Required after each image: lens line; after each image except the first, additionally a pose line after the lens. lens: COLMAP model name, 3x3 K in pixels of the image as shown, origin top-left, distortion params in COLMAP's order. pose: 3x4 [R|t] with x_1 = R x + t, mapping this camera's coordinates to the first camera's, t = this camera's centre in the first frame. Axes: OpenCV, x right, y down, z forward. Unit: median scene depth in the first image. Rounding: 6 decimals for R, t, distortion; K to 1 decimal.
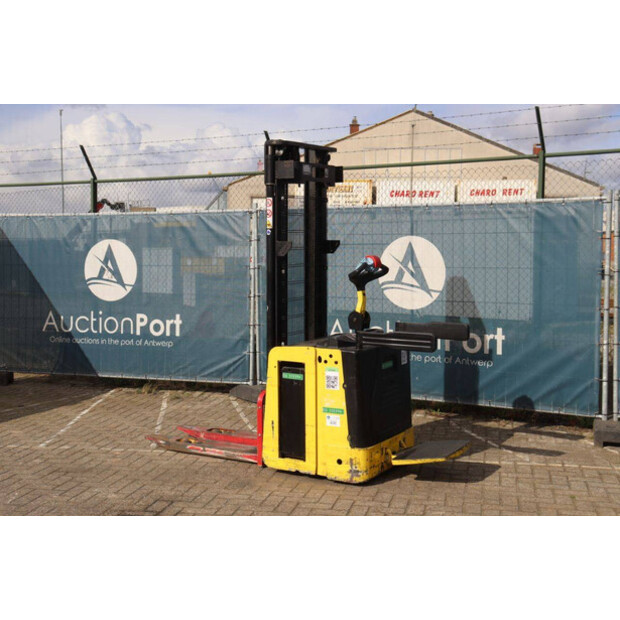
lens RADIAL K [[854.2, 0, 310.0], [0, 854.2, 310.0], [0, 0, 1]] dist [0.036416, 0.040675]
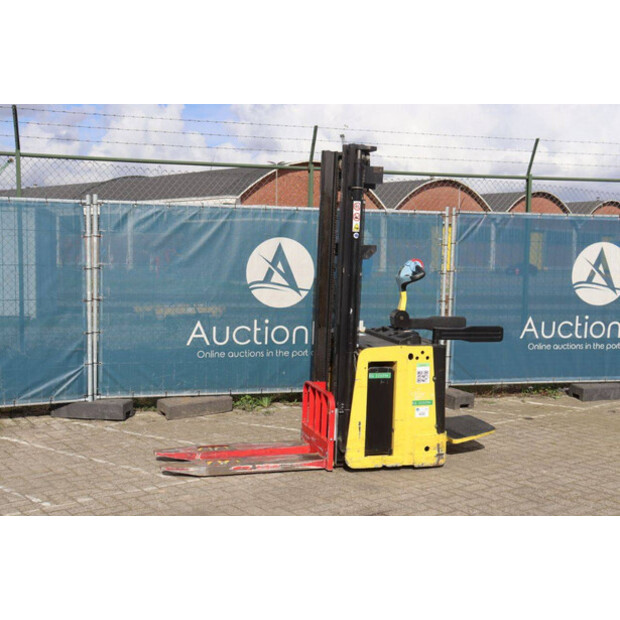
lens RADIAL K [[832.0, 0, 307.9], [0, 832.0, 302.9], [0, 0, 1]] dist [0.033040, 0.083682]
pose [[0.669506, -0.035073, 0.741978, -0.685928], [0.033237, 0.999299, 0.017246, -0.025459], [-0.742063, 0.013115, 0.670202, 0.322642]]
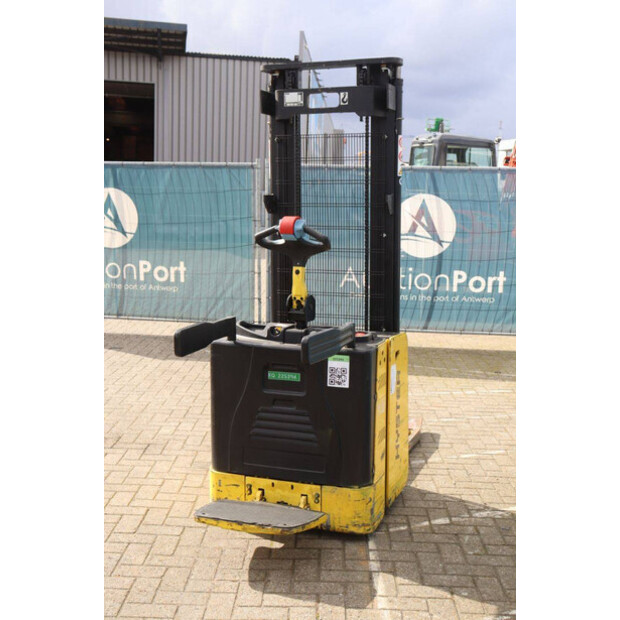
lens RADIAL K [[832.0, 0, 307.9], [0, 832.0, 302.9], [0, 0, 1]] dist [0.033040, 0.083682]
pose [[0.188736, 0.135526, -0.972631, 0.621322], [-0.096804, 0.988175, 0.118907, -0.063644], [0.977245, 0.071713, 0.199624, 0.740841]]
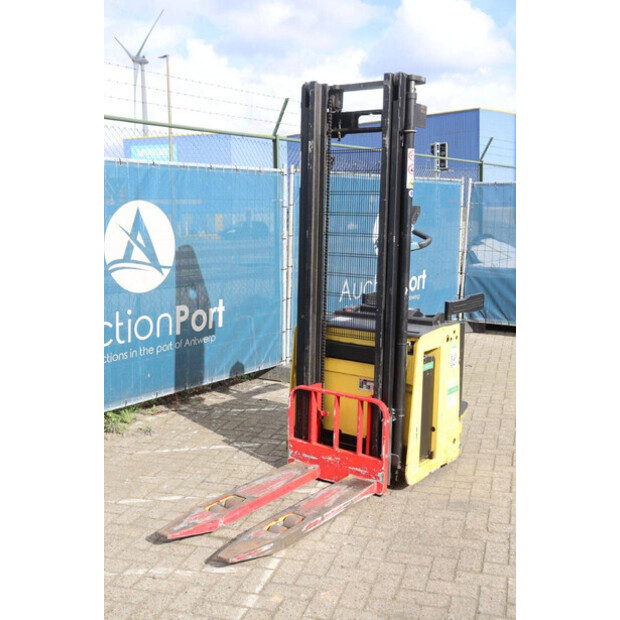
lens RADIAL K [[727.0, 0, 310.0], [0, 727.0, 310.0], [0, 0, 1]] dist [-0.018860, 0.028961]
pose [[0.078181, -0.128373, 0.988639, -0.609682], [0.077620, 0.989448, 0.122340, -0.062121], [-0.993913, 0.067174, 0.087321, 0.872760]]
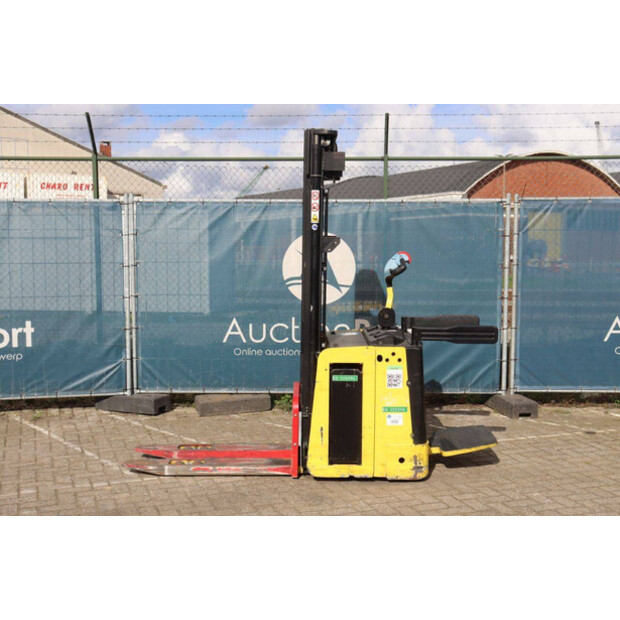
lens RADIAL K [[832.0, 0, 307.9], [0, 832.0, 302.9], [0, 0, 1]] dist [0.033040, 0.083682]
pose [[0.856714, -0.035359, 0.514578, -0.443046], [0.035275, 0.999328, 0.009940, -0.014373], [-0.514583, 0.009636, 0.857386, 0.184525]]
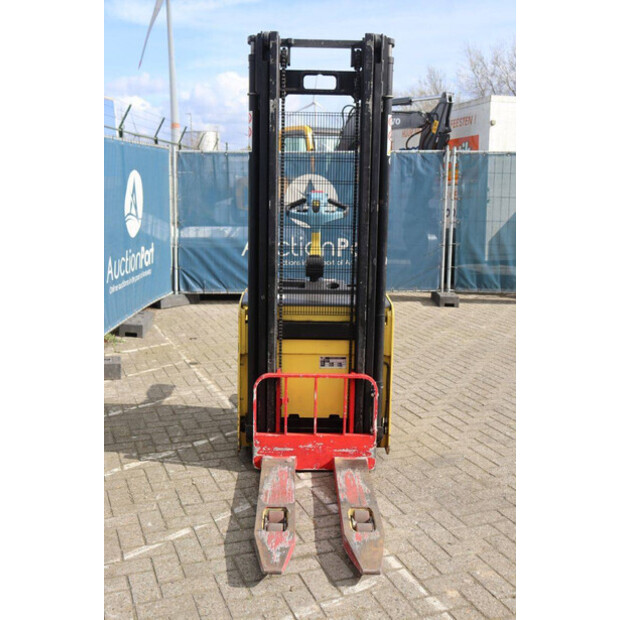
lens RADIAL K [[727.0, 0, 310.0], [0, 727.0, 310.0], [0, 0, 1]] dist [-0.018860, 0.028961]
pose [[-0.533453, -0.142807, 0.833687, -0.481499], [0.066502, 0.975511, 0.209654, -0.085603], [-0.843211, 0.167283, -0.510892, 1.187258]]
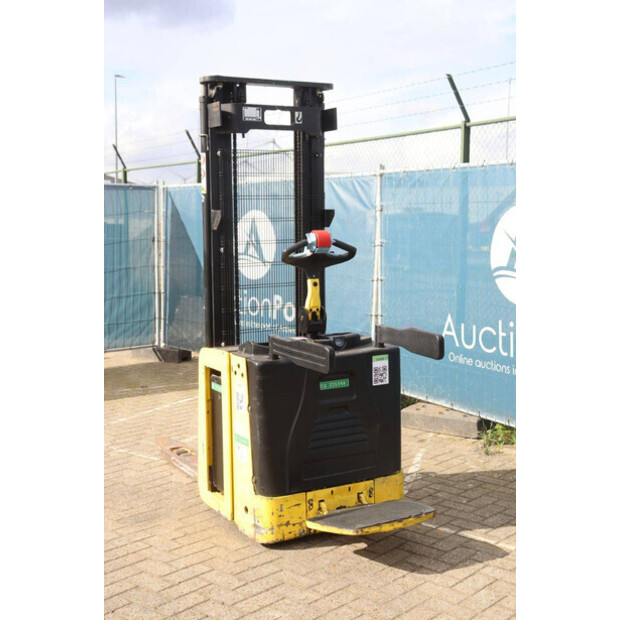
lens RADIAL K [[870.2, 0, 298.9], [0, 870.2, 310.3], [0, 0, 1]] dist [0.060695, 0.043333]
pose [[0.862535, 0.053770, -0.503132, 0.358534], [-0.039696, 0.998464, 0.038653, -0.020283], [0.504438, -0.013367, 0.863345, 0.303526]]
